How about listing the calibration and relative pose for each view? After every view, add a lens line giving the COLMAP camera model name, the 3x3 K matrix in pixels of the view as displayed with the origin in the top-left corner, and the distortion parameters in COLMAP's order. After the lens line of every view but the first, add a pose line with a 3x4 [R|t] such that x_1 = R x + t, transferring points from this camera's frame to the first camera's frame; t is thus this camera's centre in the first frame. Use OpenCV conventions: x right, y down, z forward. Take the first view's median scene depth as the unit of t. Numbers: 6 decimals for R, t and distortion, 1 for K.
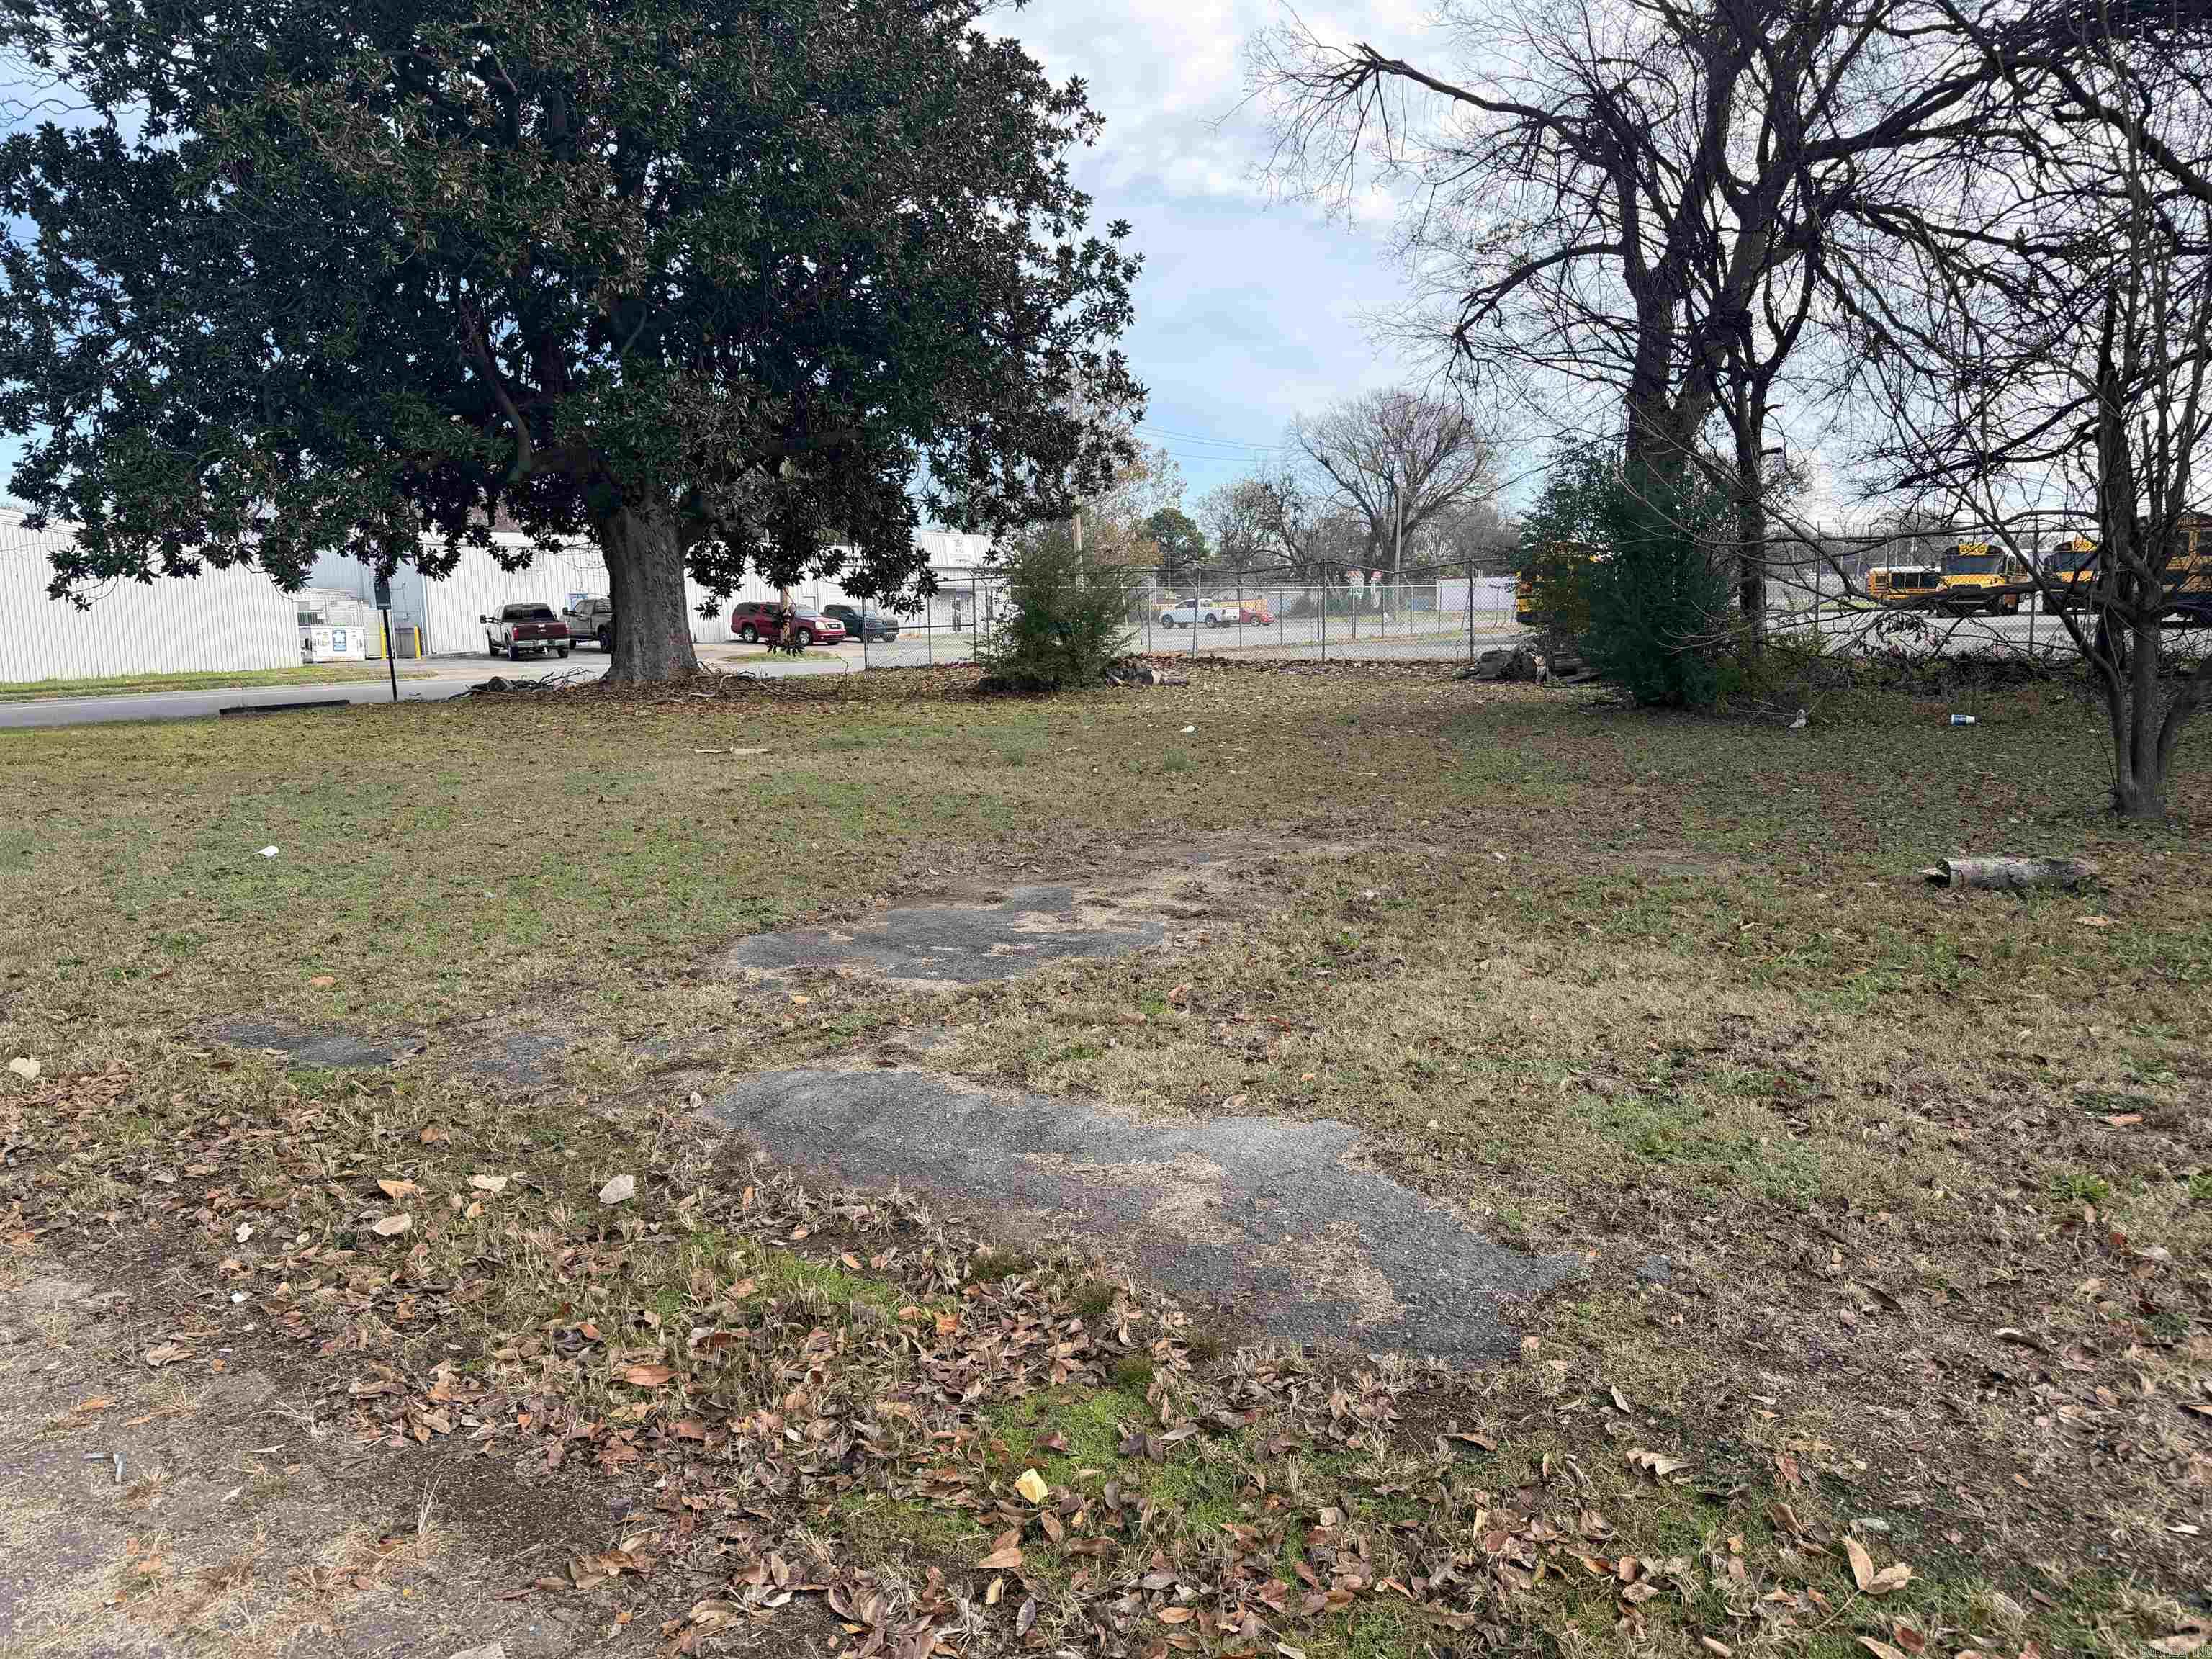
lens RADIAL K [[1537.4, 0, 1114.2], [0, 1537.4, 889.9], [0, 0, 1]] dist [0.028494, -0.037307]
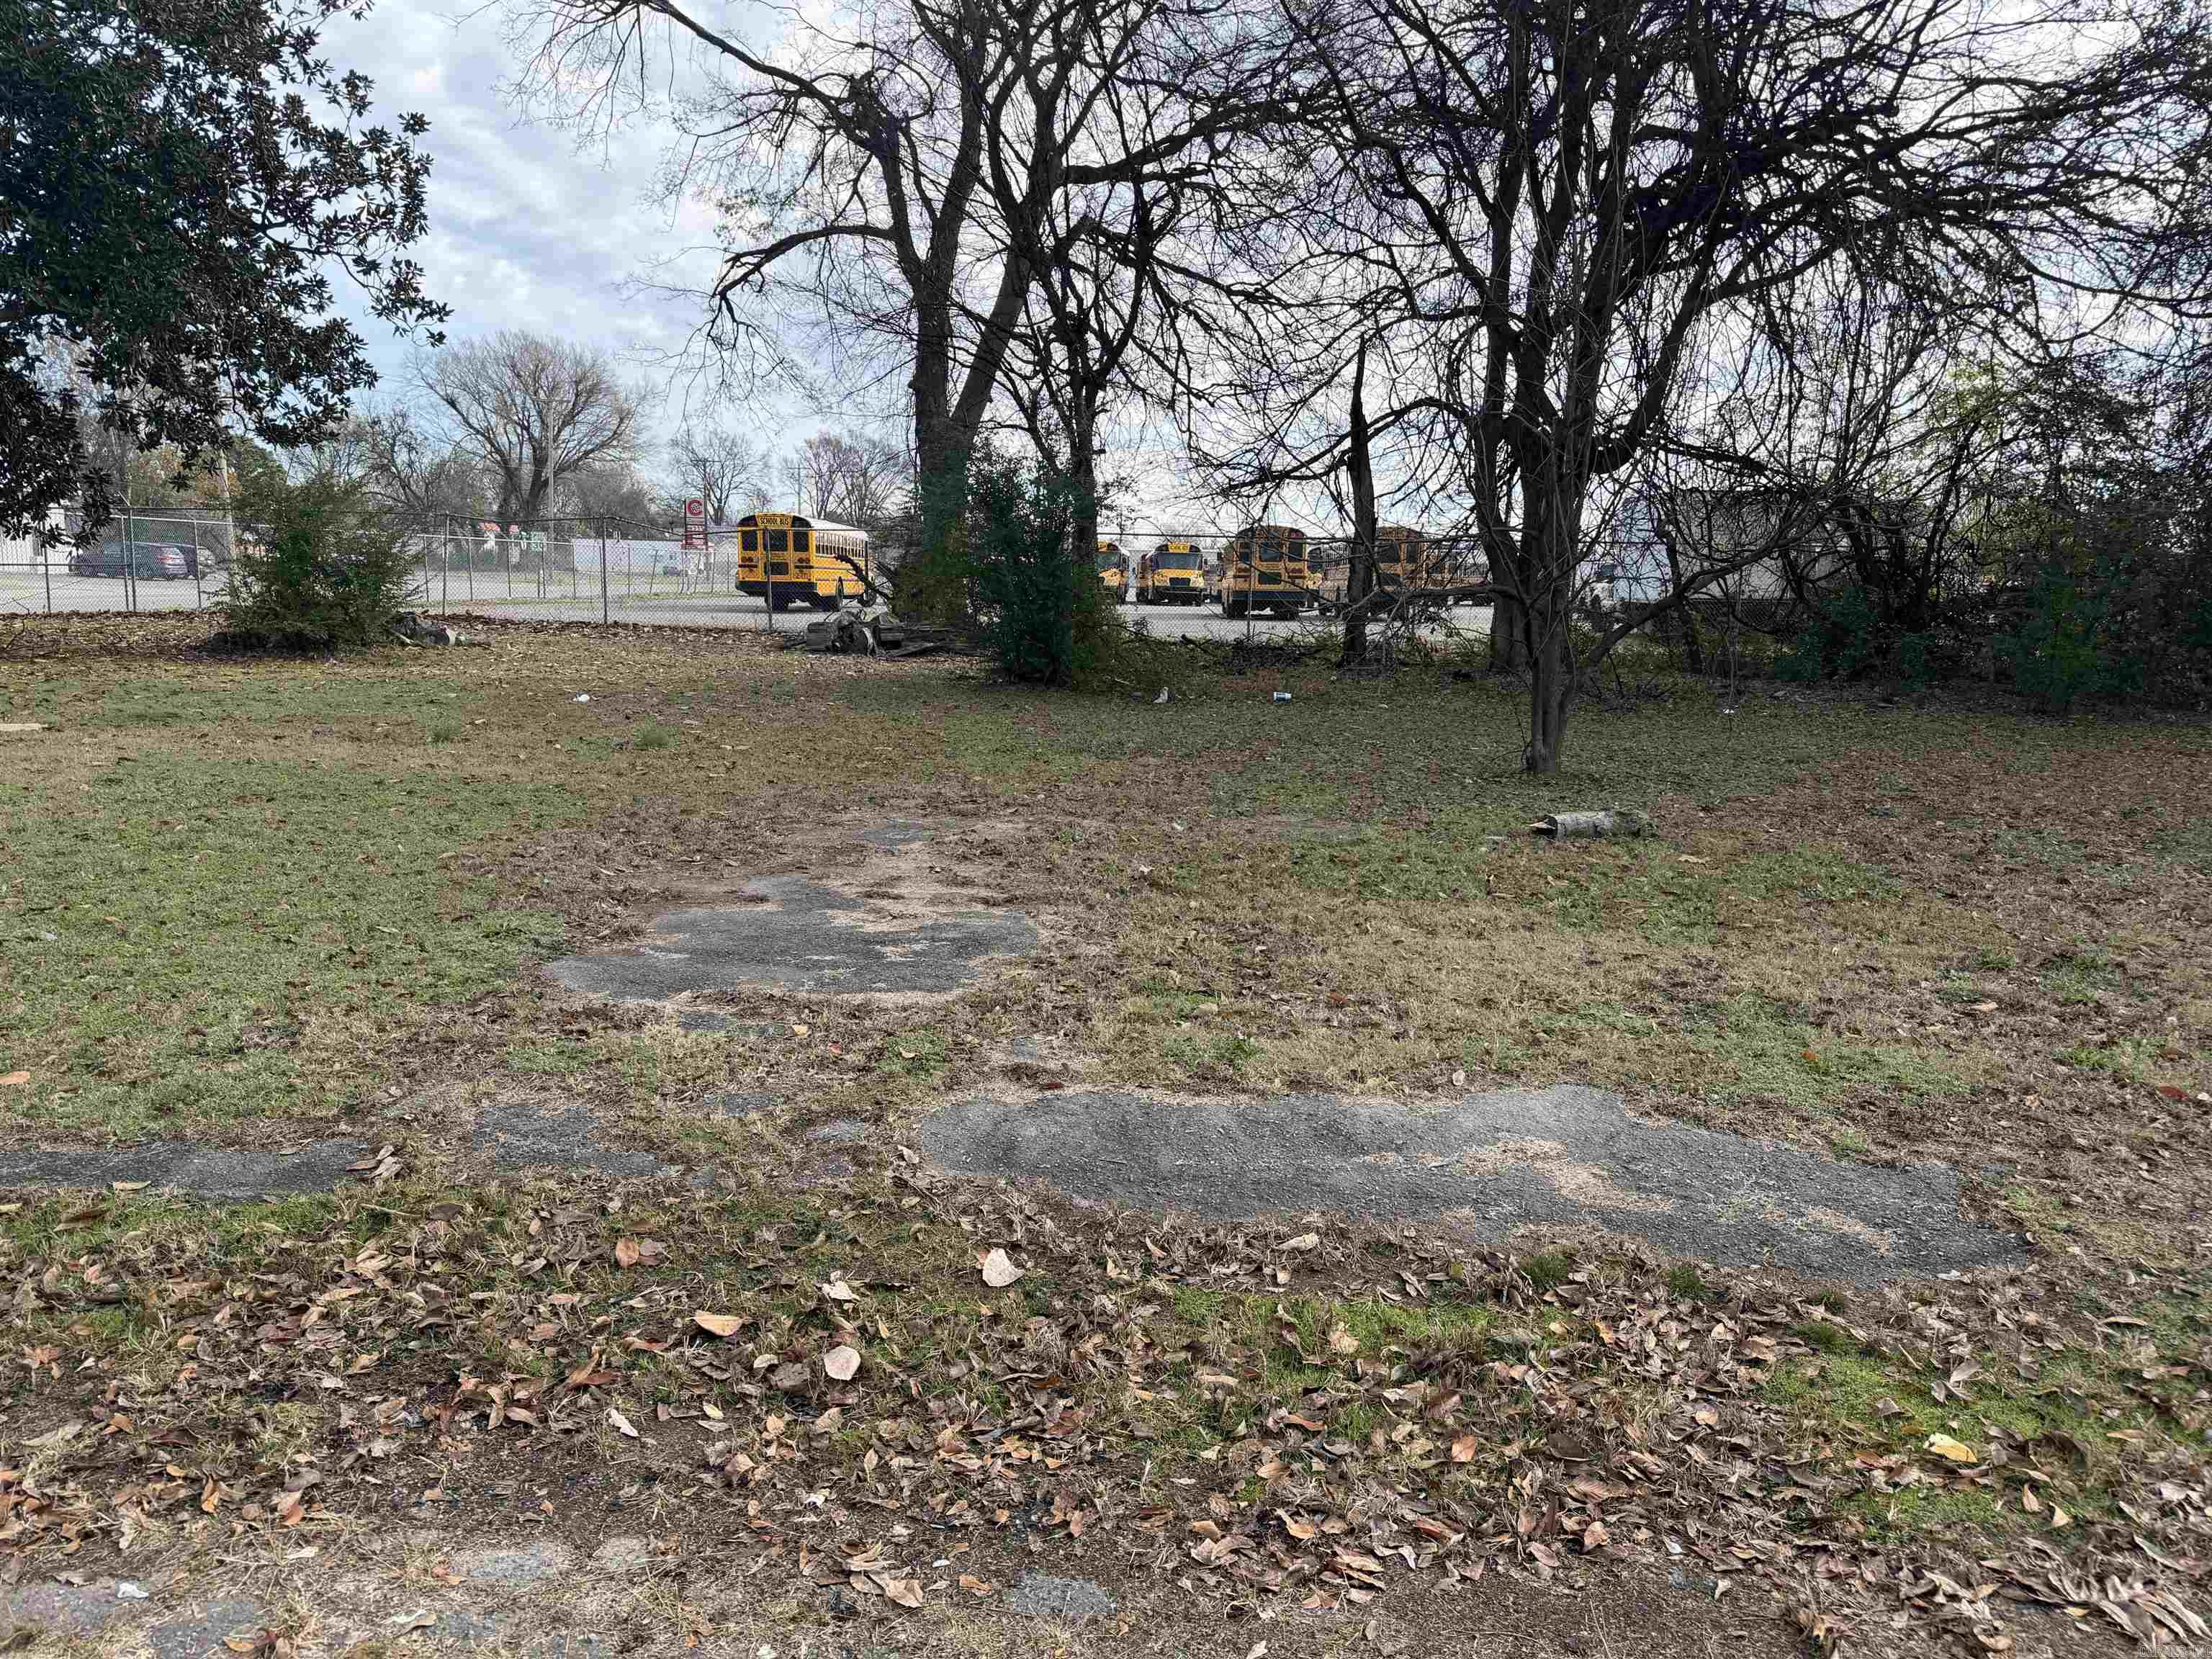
lens RADIAL K [[1578.3, 0, 1106.3], [0, 1578.3, 835.1], [0, 0, 1]] dist [0.033803, -0.037323]
pose [[0.850399, -0.038223, 0.524747, -0.134452], [0.046997, 0.998889, -0.003403, -0.005036], [-0.524034, 0.027555, 0.851251, 0.038297]]
